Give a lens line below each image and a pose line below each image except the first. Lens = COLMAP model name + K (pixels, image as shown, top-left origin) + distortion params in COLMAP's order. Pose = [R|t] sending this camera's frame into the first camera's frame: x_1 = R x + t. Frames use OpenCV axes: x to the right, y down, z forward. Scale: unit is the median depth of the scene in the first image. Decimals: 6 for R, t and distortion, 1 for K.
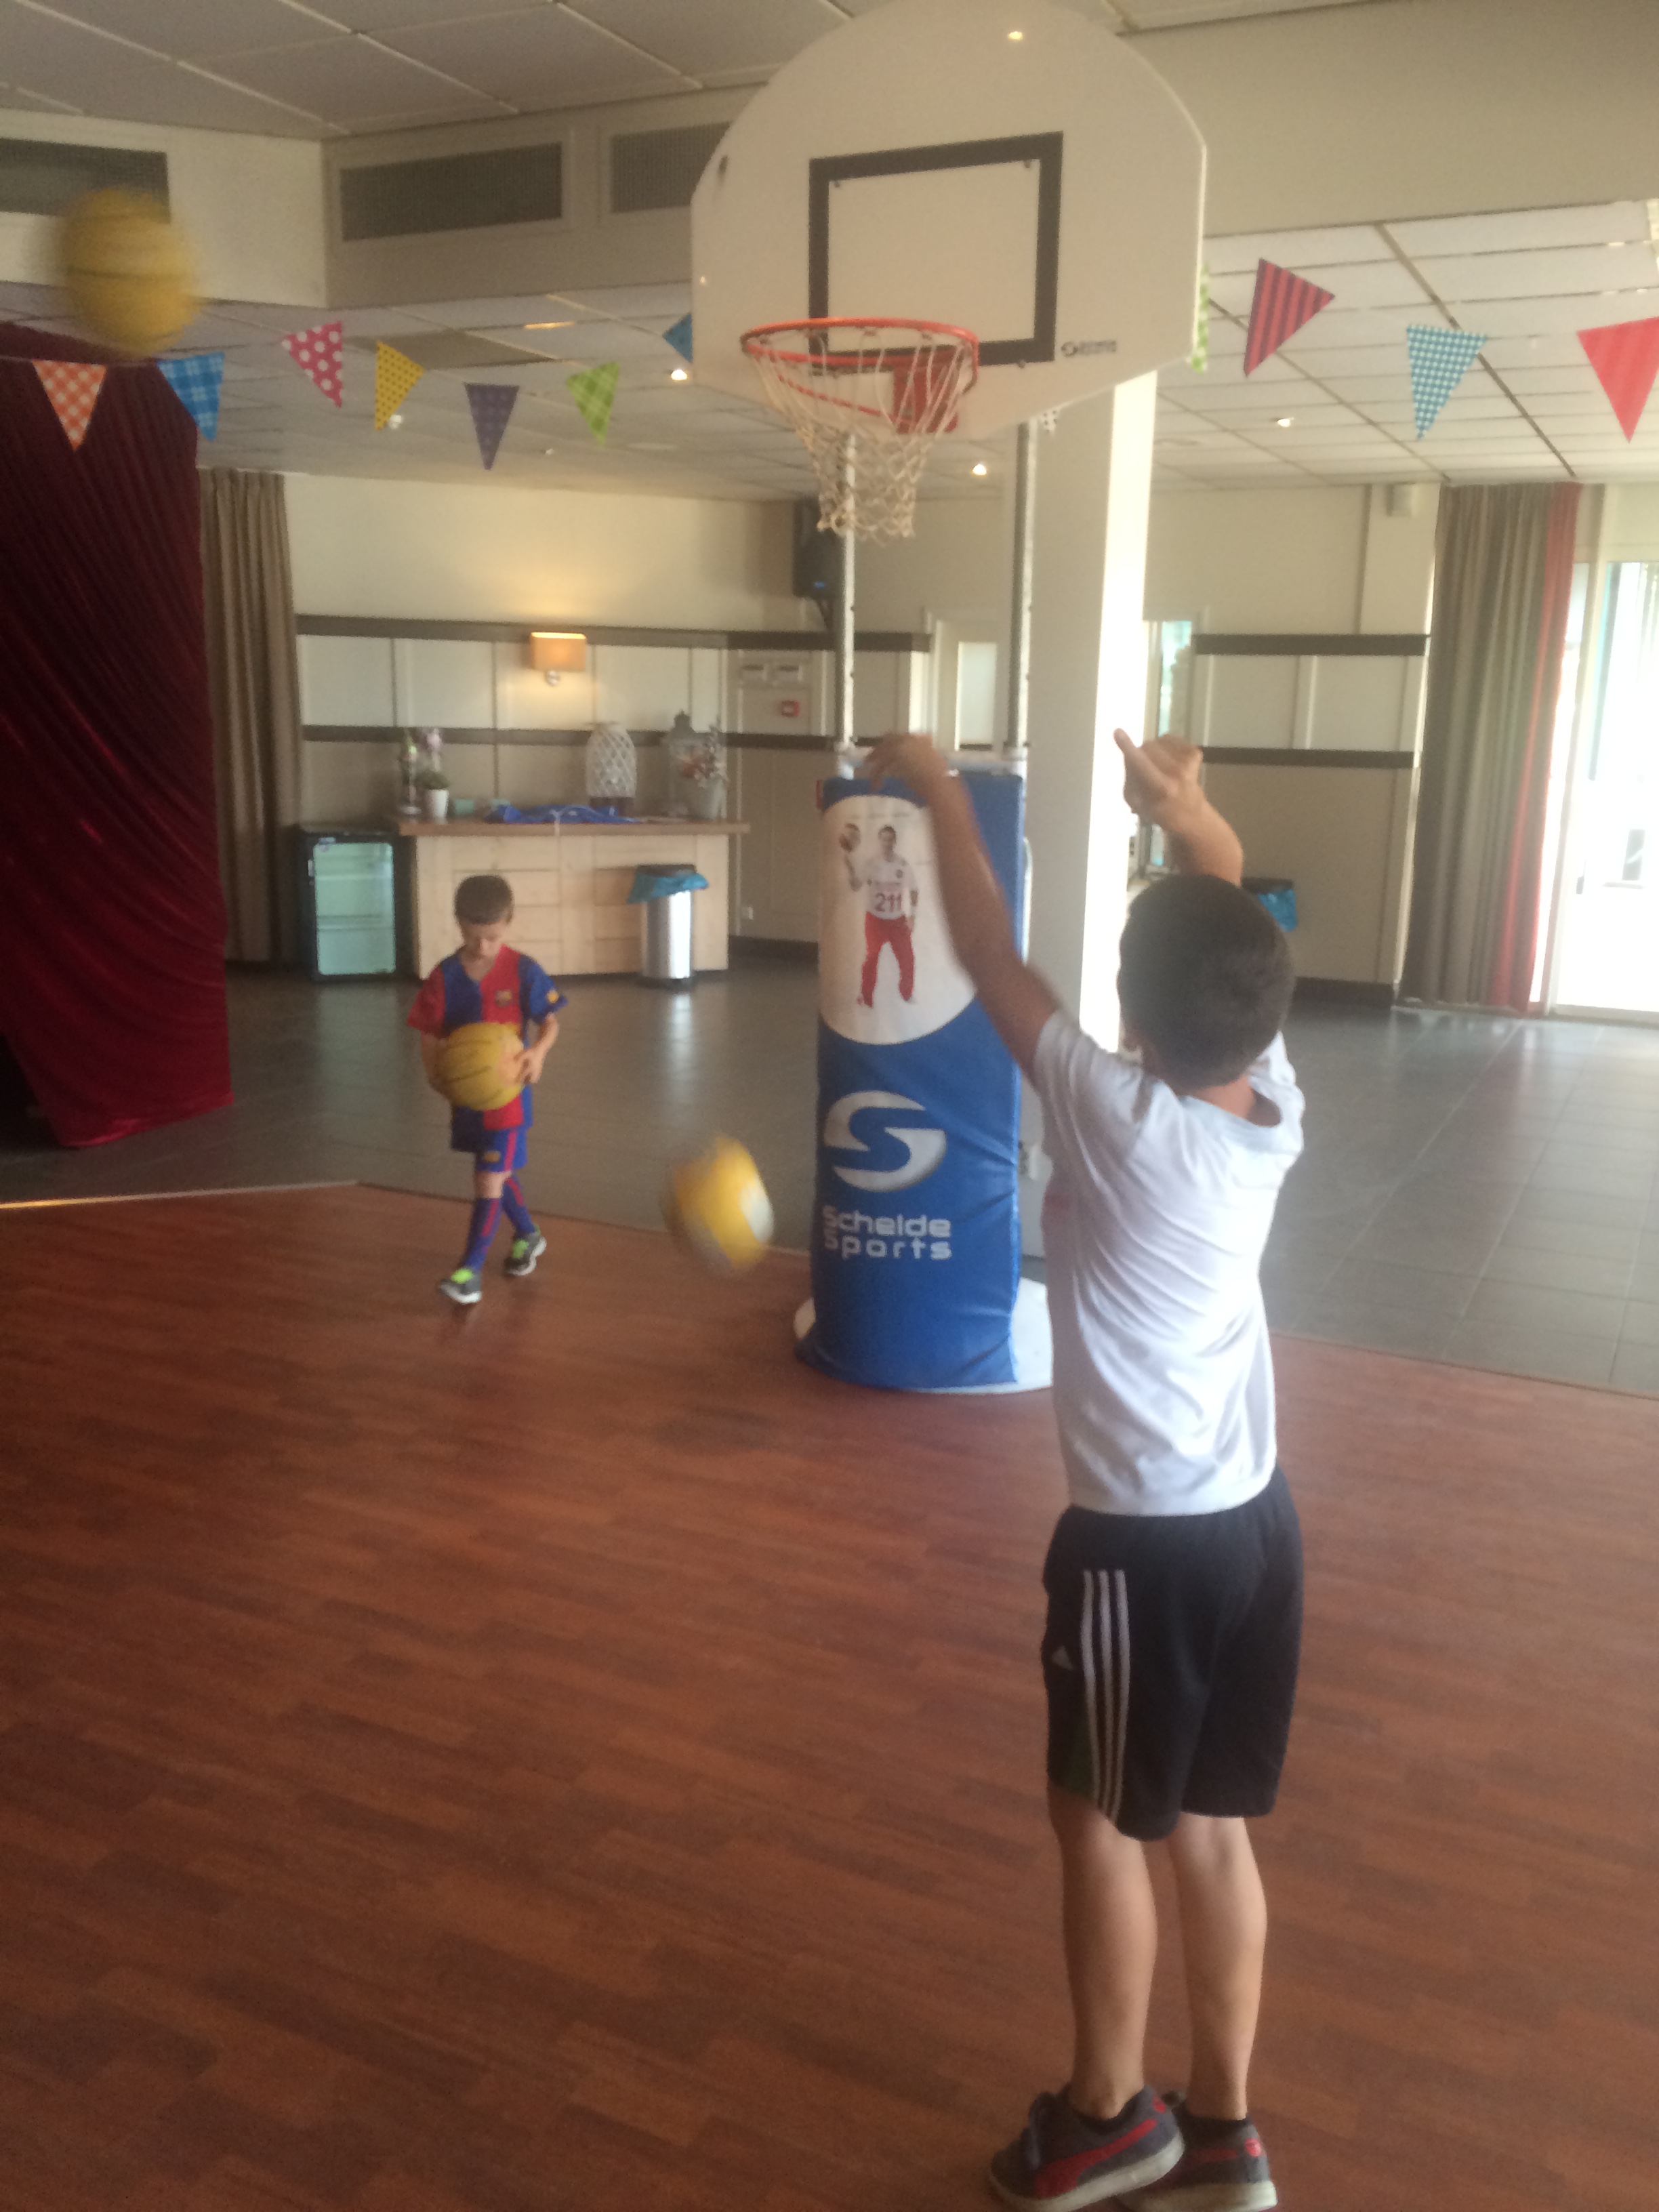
lens RADIAL K [[1829.1, 0, 829.5], [0, 1829.1, 1106.0], [0, 0, 1]] dist [0.079821, -0.123186]
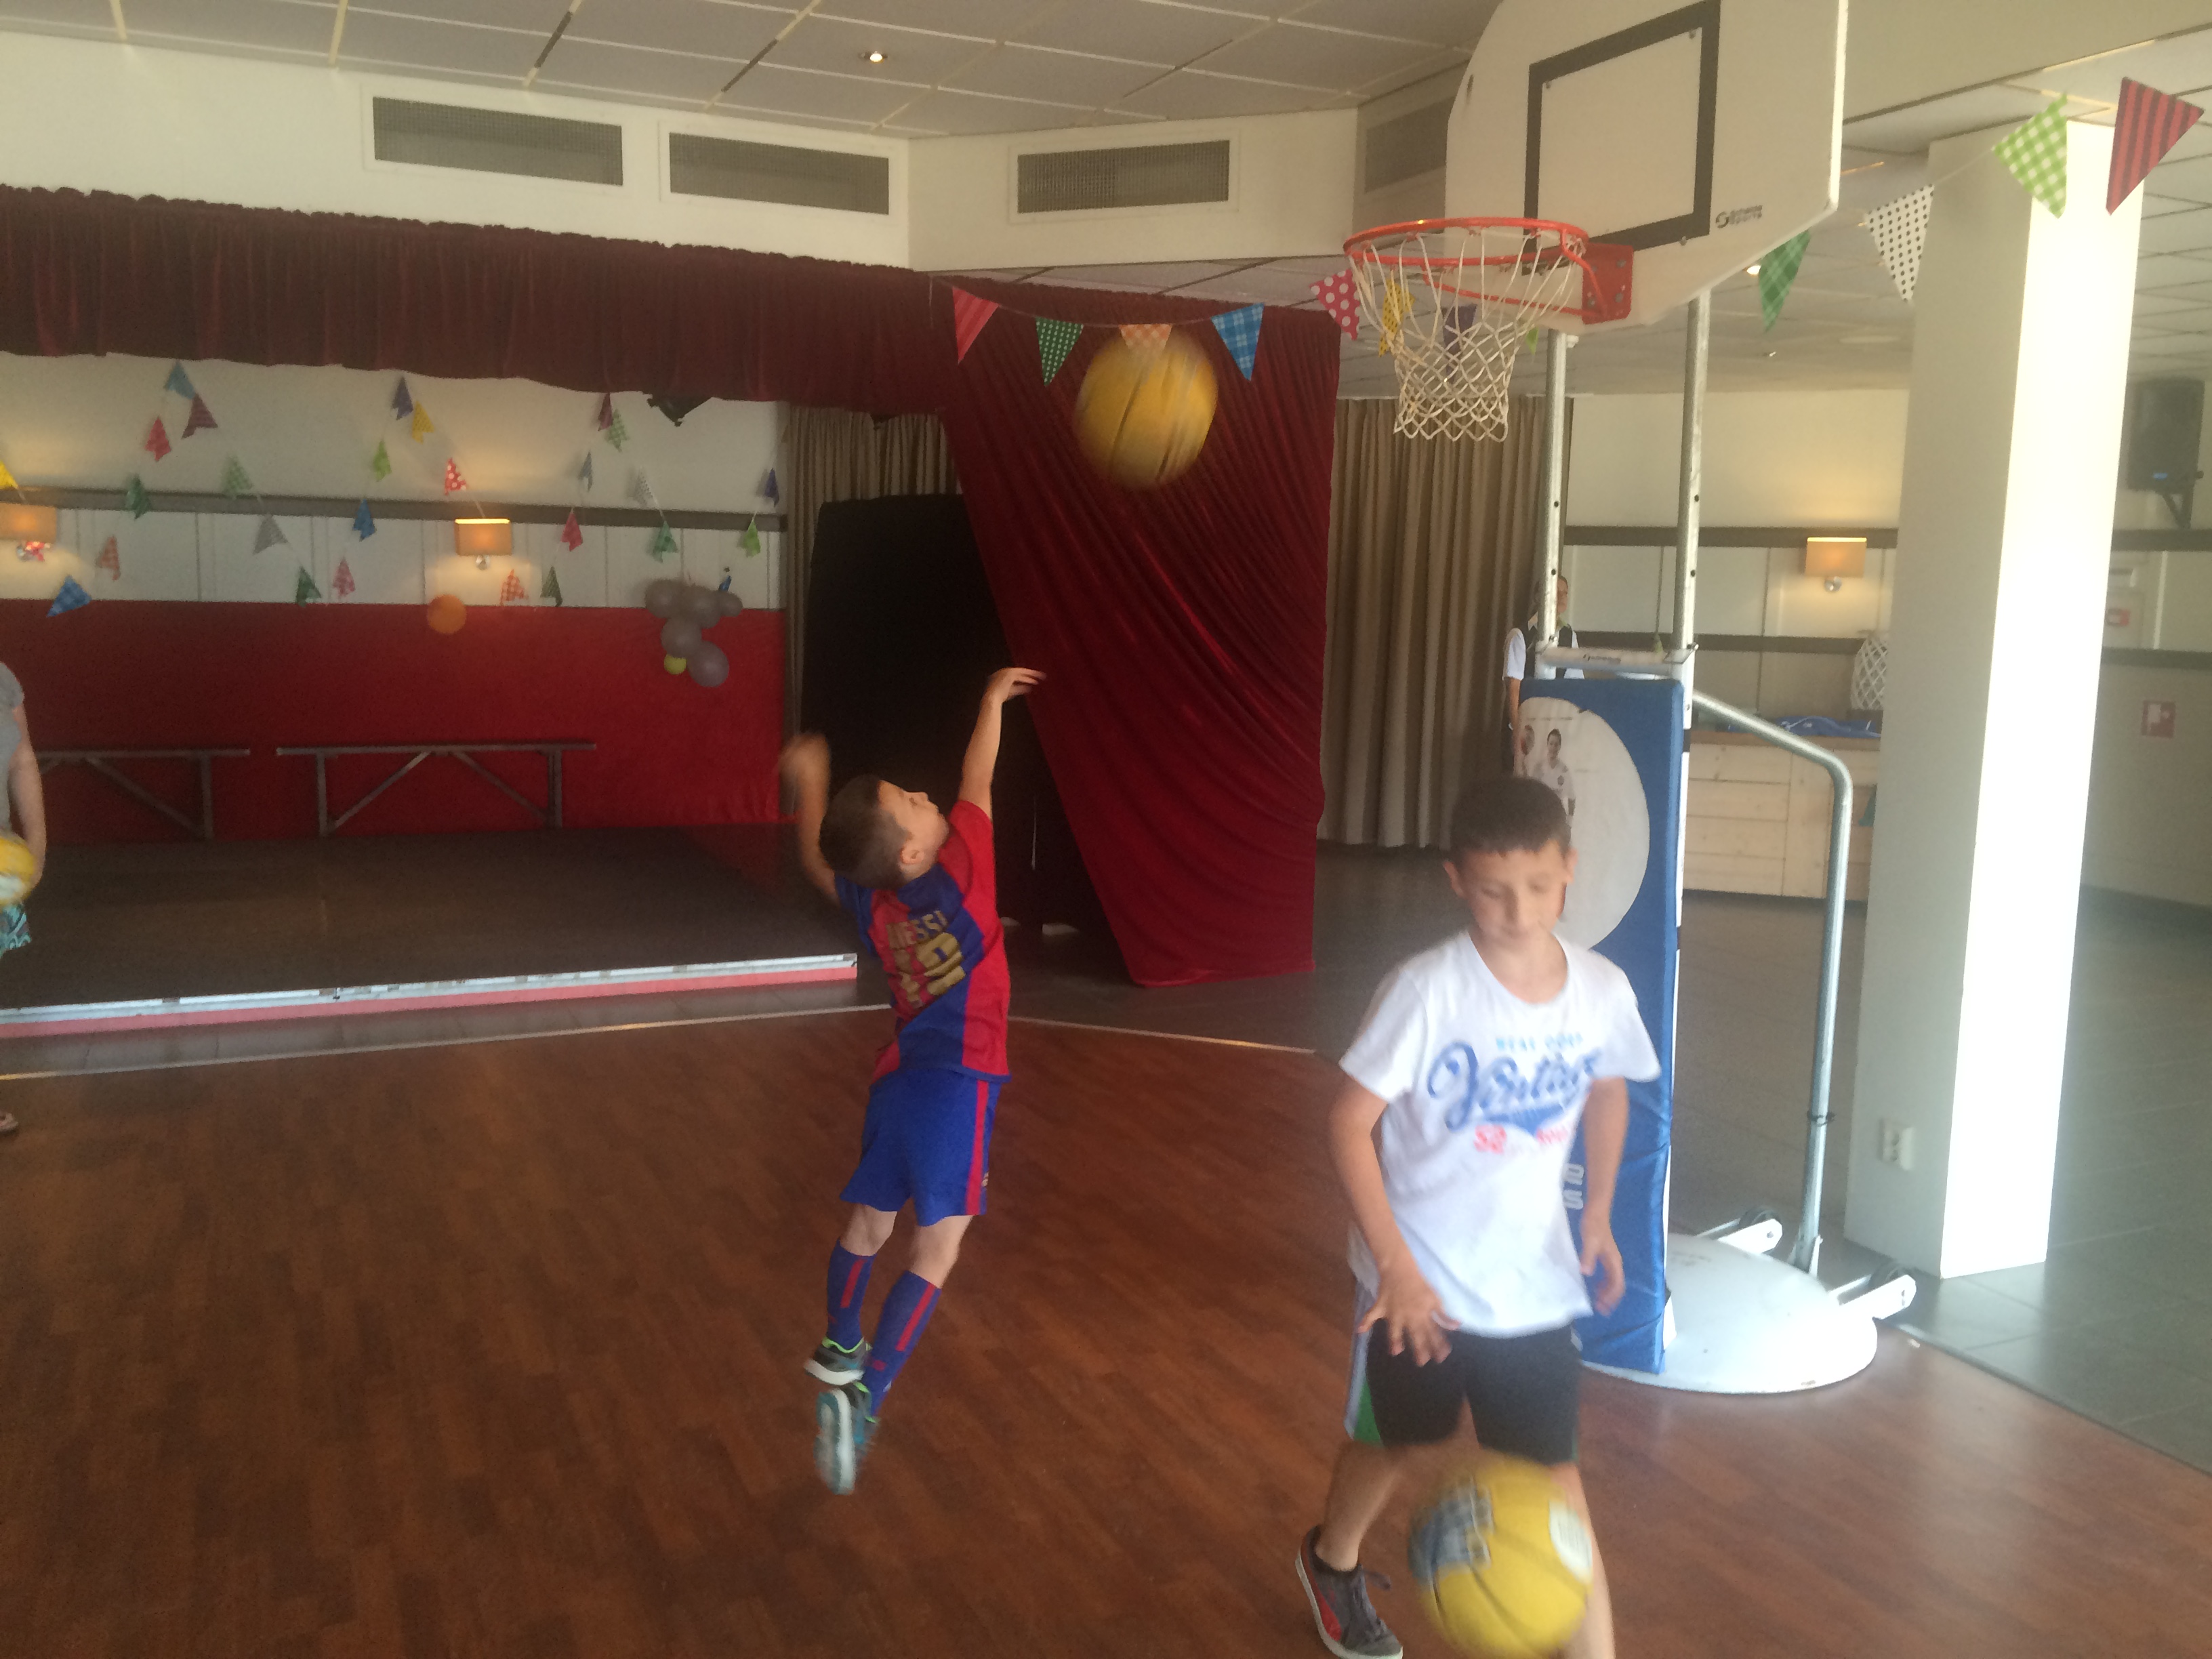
lens RADIAL K [[1840.6, 0, 1098.9], [0, 1840.6, 815.0], [0, 0, 1]] dist [0.070508, -0.124022]
pose [[0.772579, 0.078123, -0.630094, 0.263921], [-0.145268, 0.987827, -0.055641, -0.013783], [0.618077, 0.134519, 0.774523, 0.077343]]
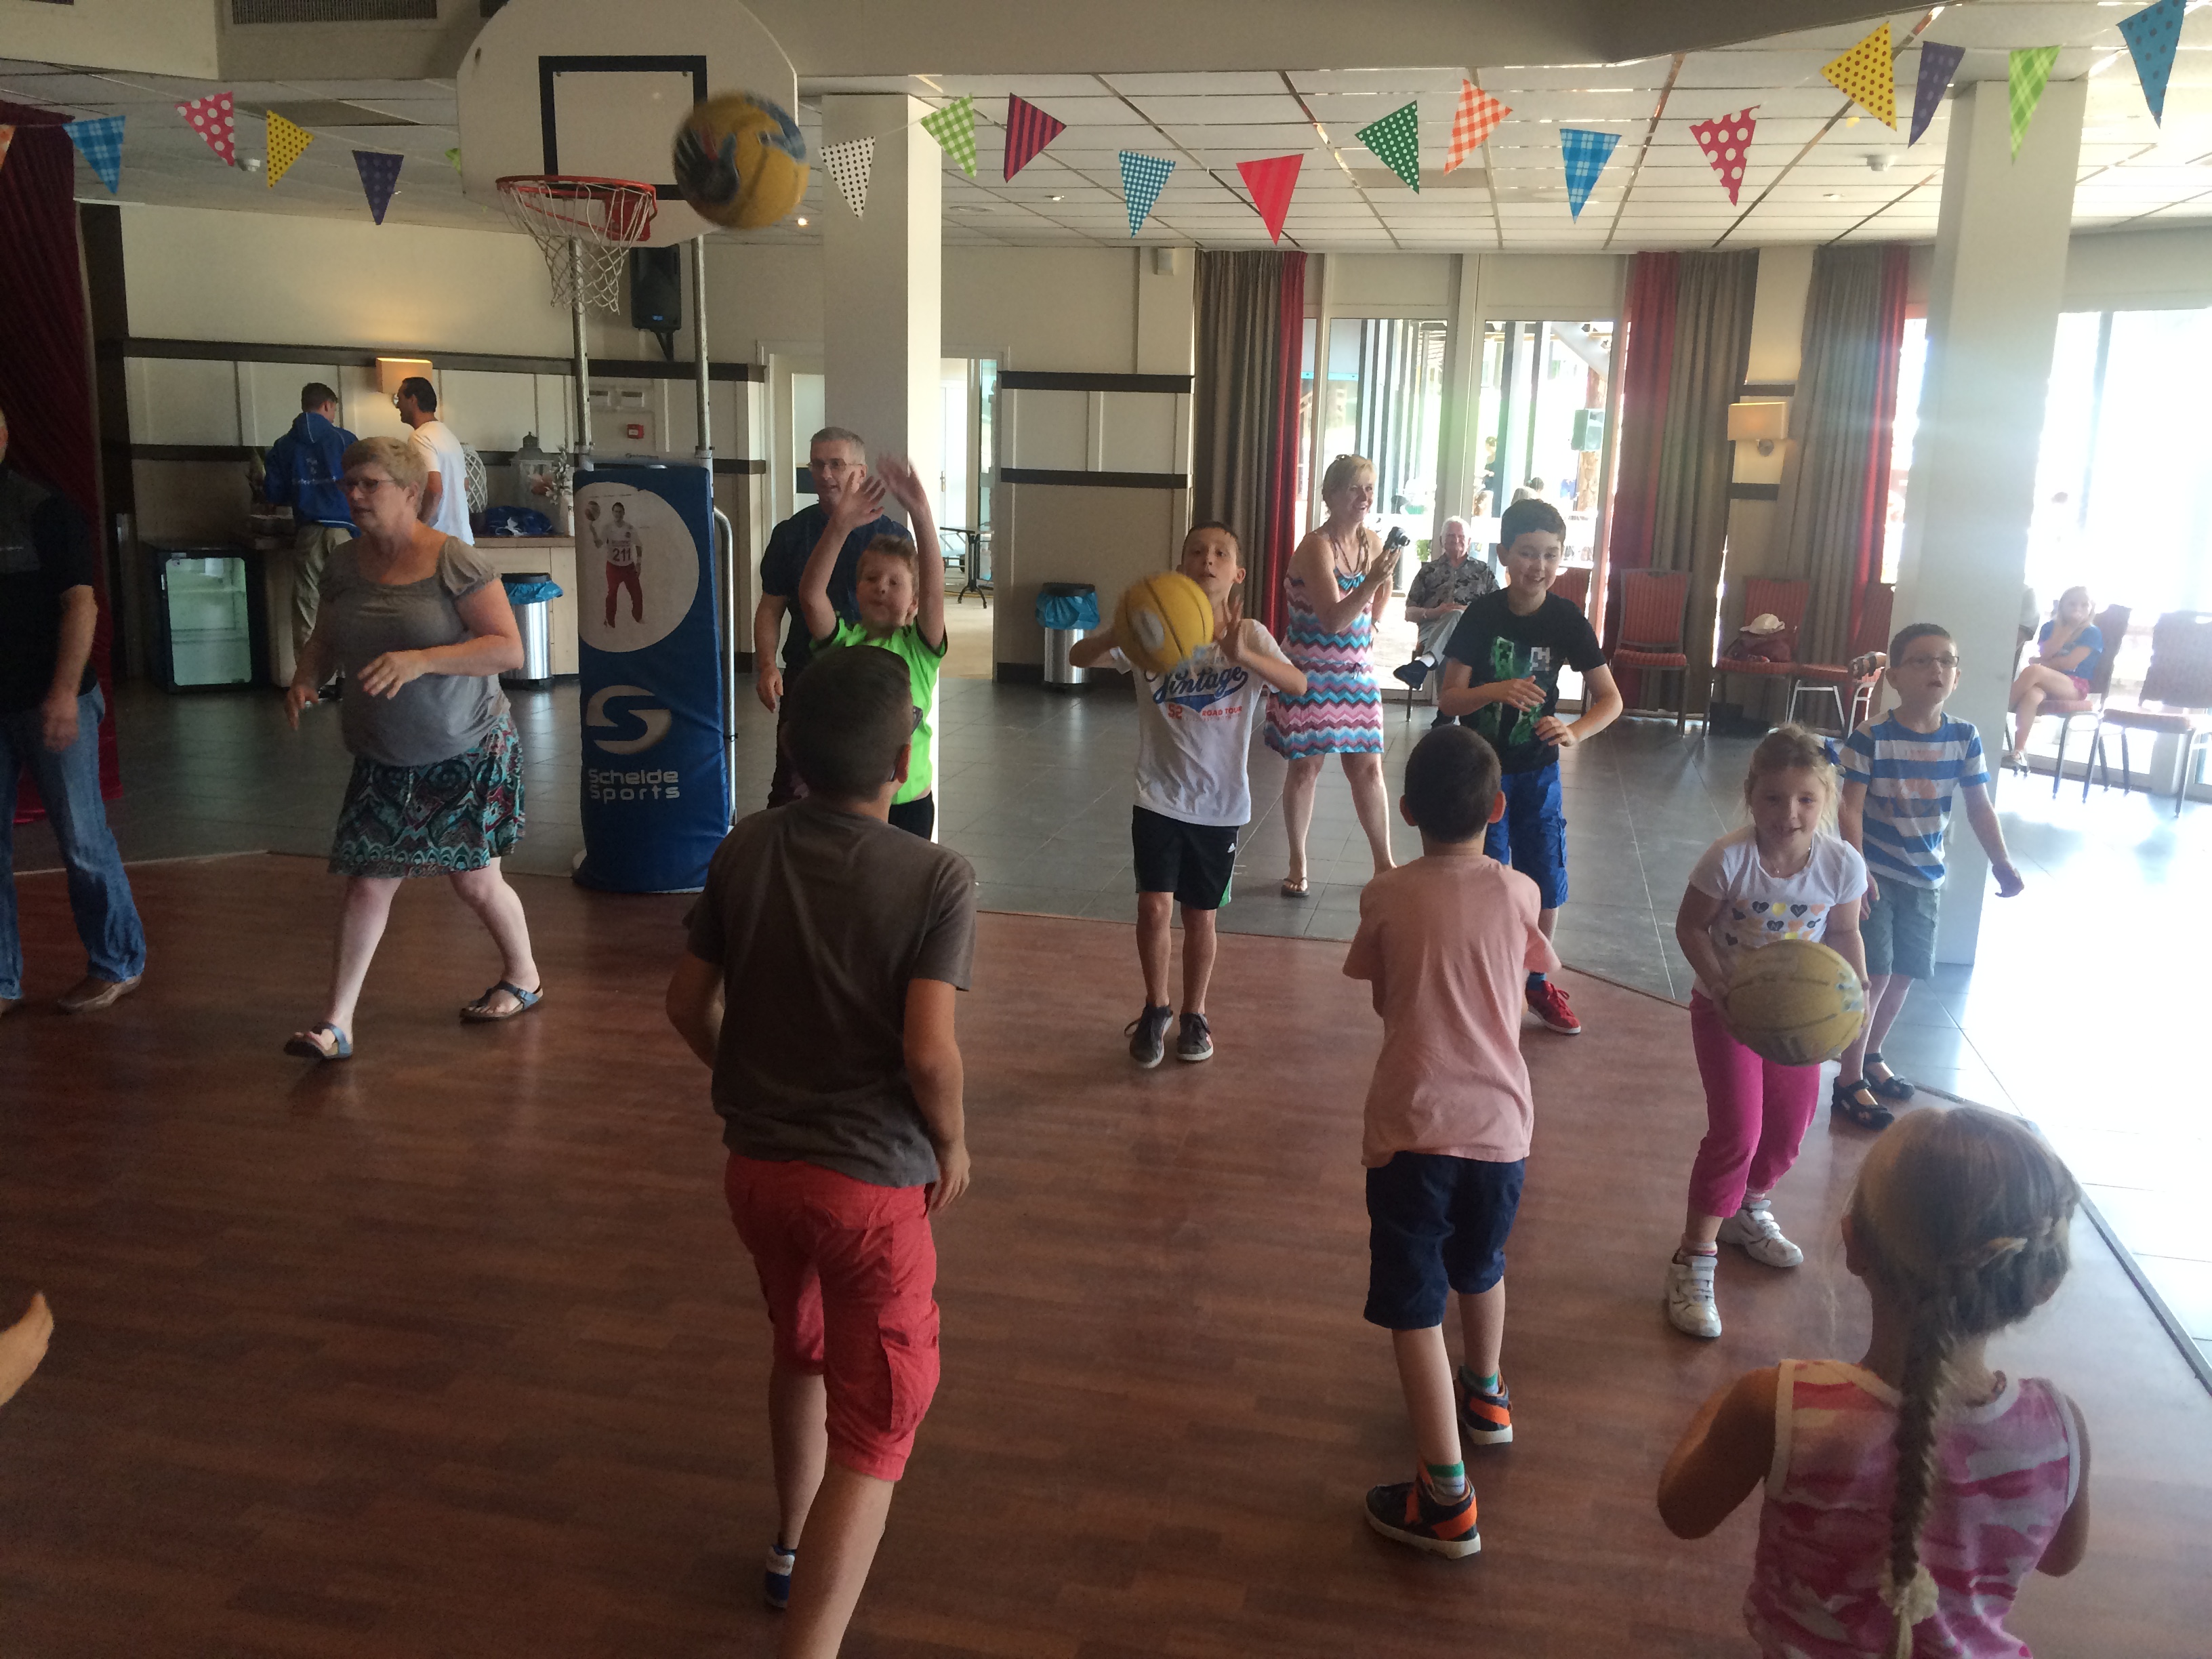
lens RADIAL K [[1840.6, 0, 1098.9], [0, 1840.6, 815.0], [0, 0, 1]] dist [0.070508, -0.124022]
pose [[0.973543, -0.040343, 0.224915, -0.014991], [0.042596, 0.999079, -0.005170, 0.040176], [-0.224499, 0.014614, 0.974365, -0.182431]]
